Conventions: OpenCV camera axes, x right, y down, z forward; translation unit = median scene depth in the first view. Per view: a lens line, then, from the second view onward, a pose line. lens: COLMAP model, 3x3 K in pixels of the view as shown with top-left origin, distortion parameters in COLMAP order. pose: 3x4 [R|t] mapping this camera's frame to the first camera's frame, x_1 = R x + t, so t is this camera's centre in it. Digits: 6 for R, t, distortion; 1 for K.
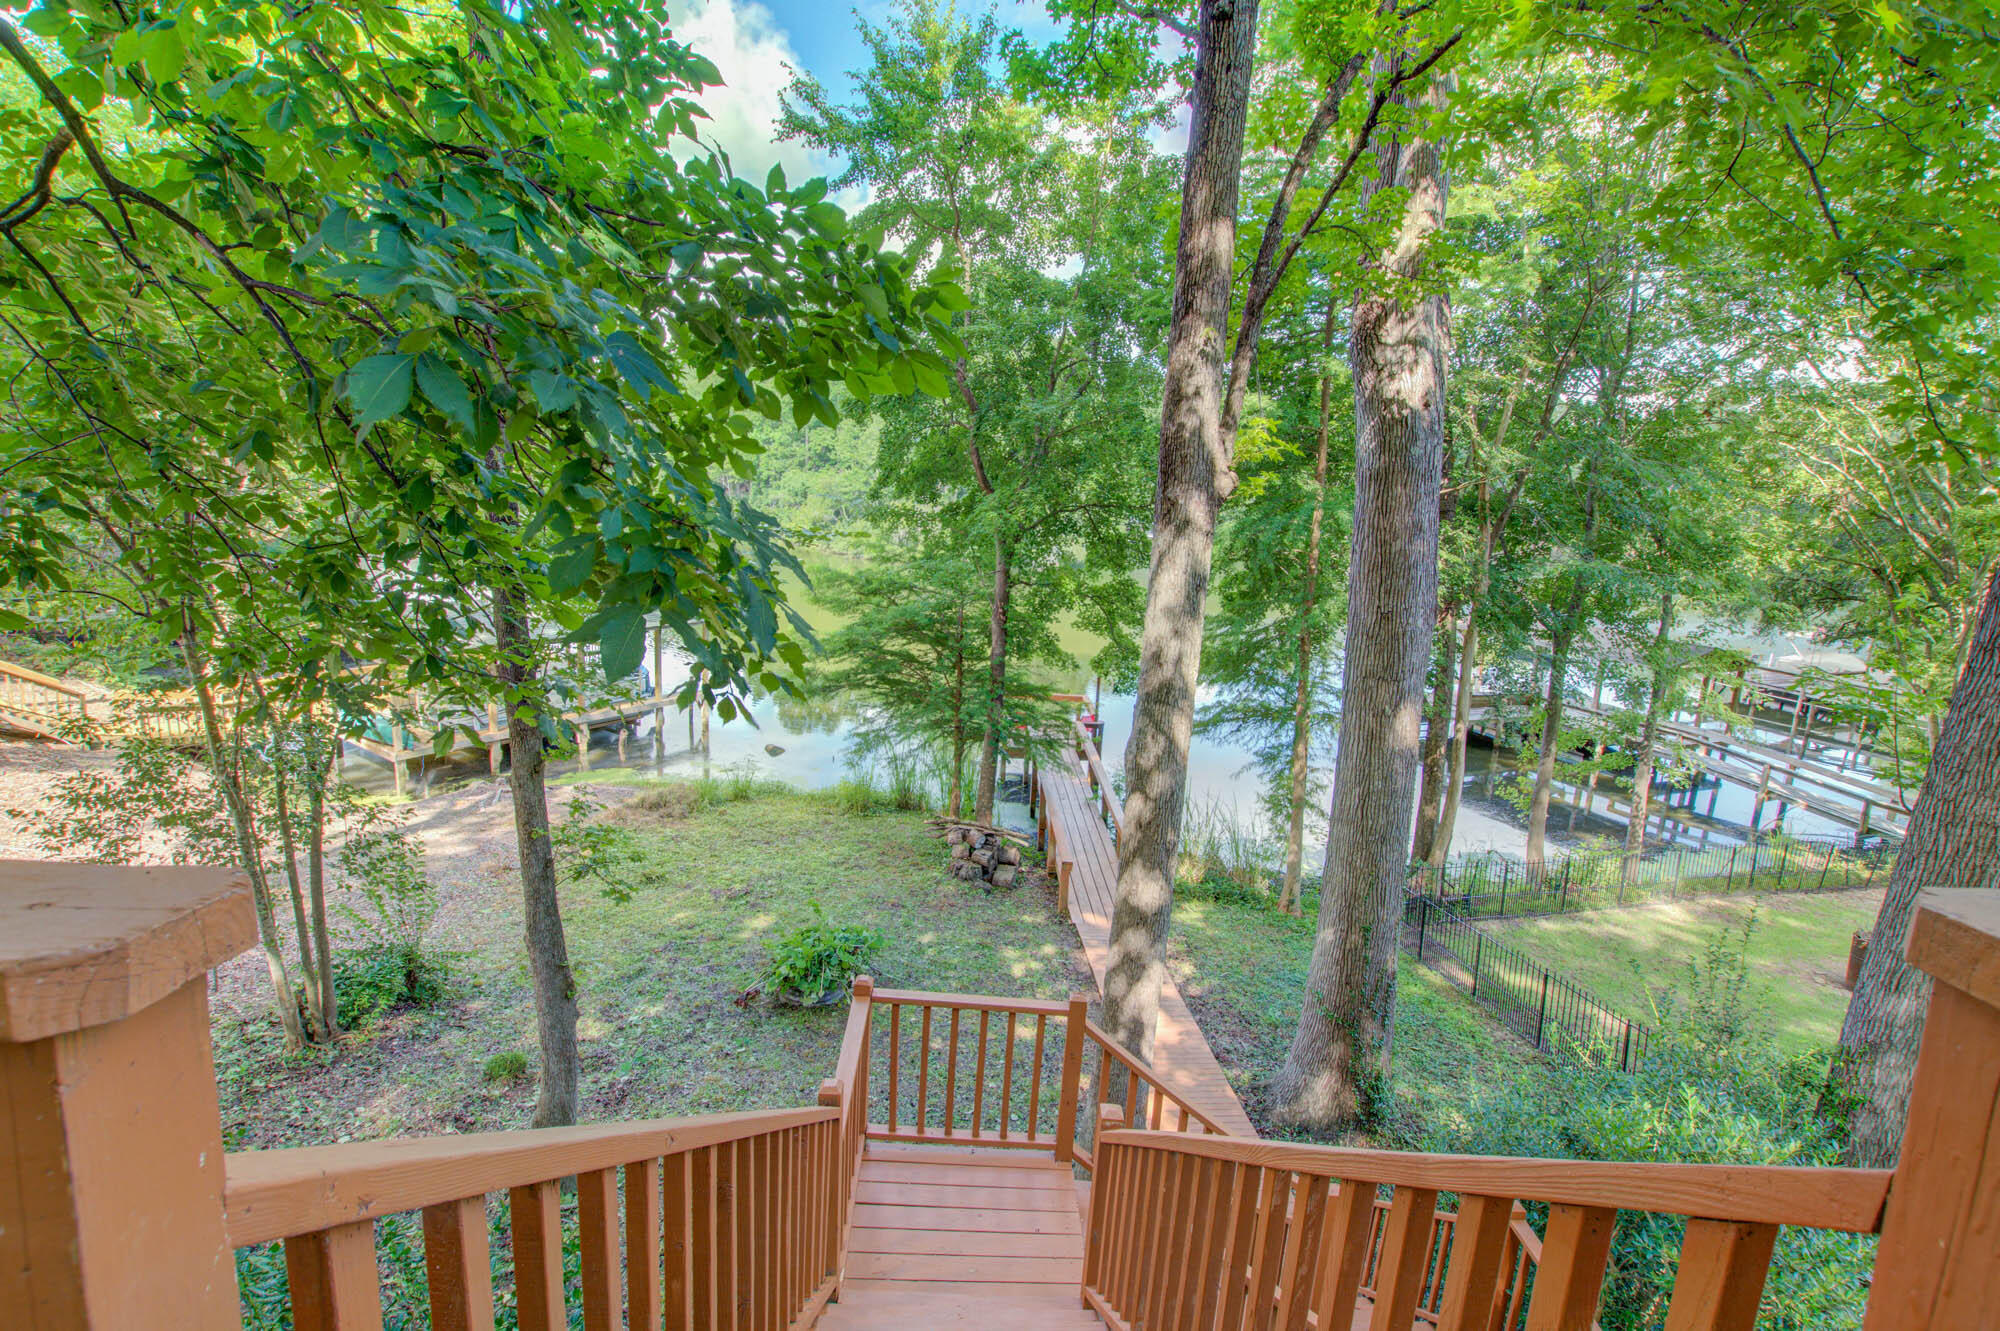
lens RADIAL K [[883.2, 0, 992.6], [0, 883.2, 662.8], [0, 0, 1]] dist [-0.025296, 0.004871]
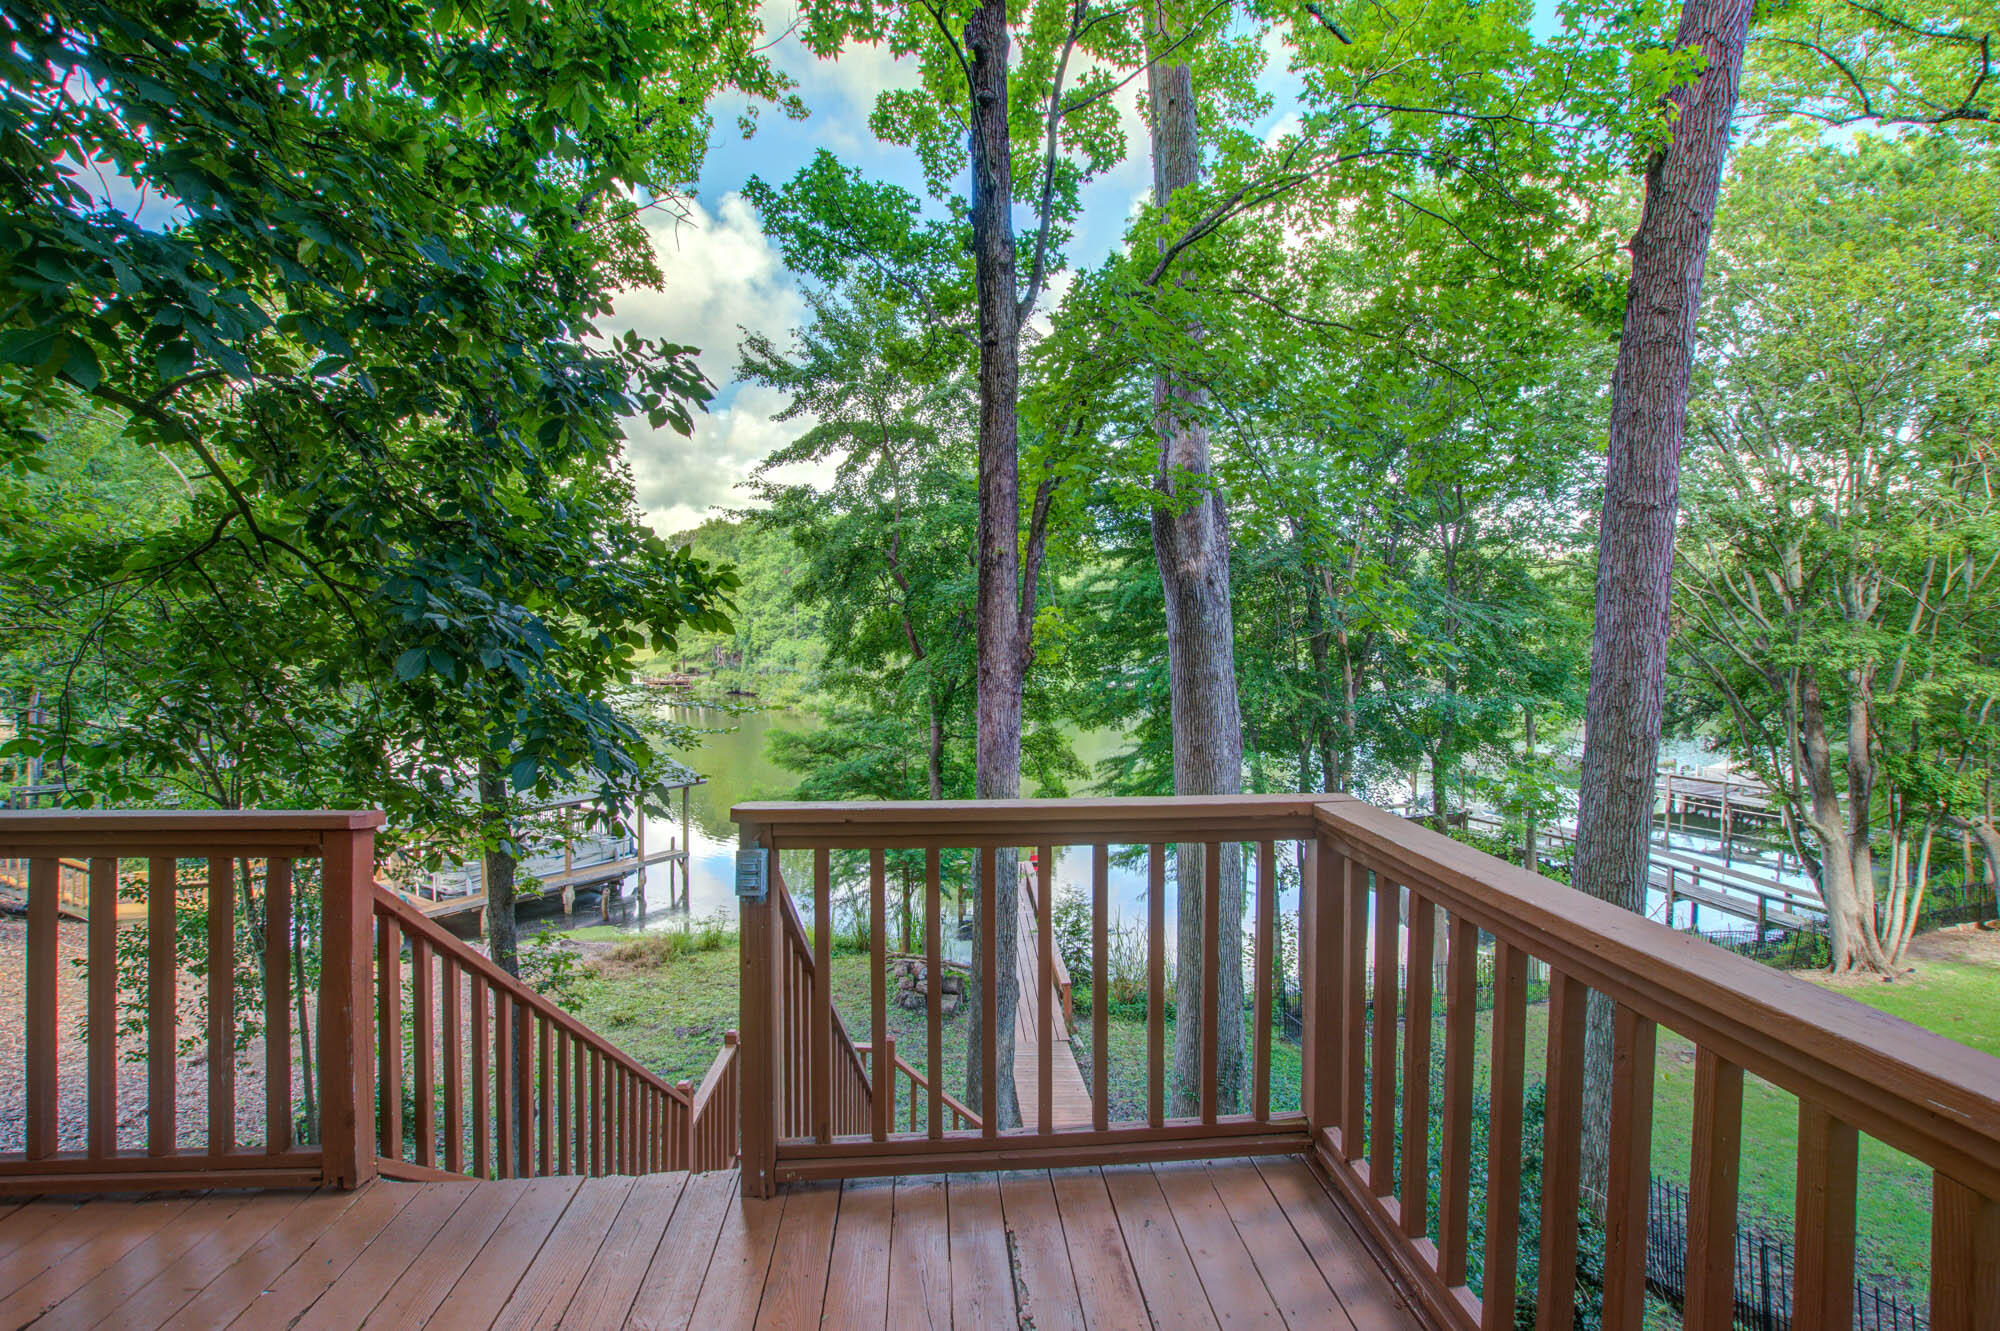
lens RADIAL K [[883.2, 0, 1001.8], [0, 883.2, 672.0], [0, 0, 1]] dist [-0.025296, 0.004871]
pose [[0.998708, -0.050138, 0.008316, 0.089989], [0.050823, 0.985470, -0.162069, 0.016020], [-0.000069, 0.162282, 0.986744, -0.137141]]
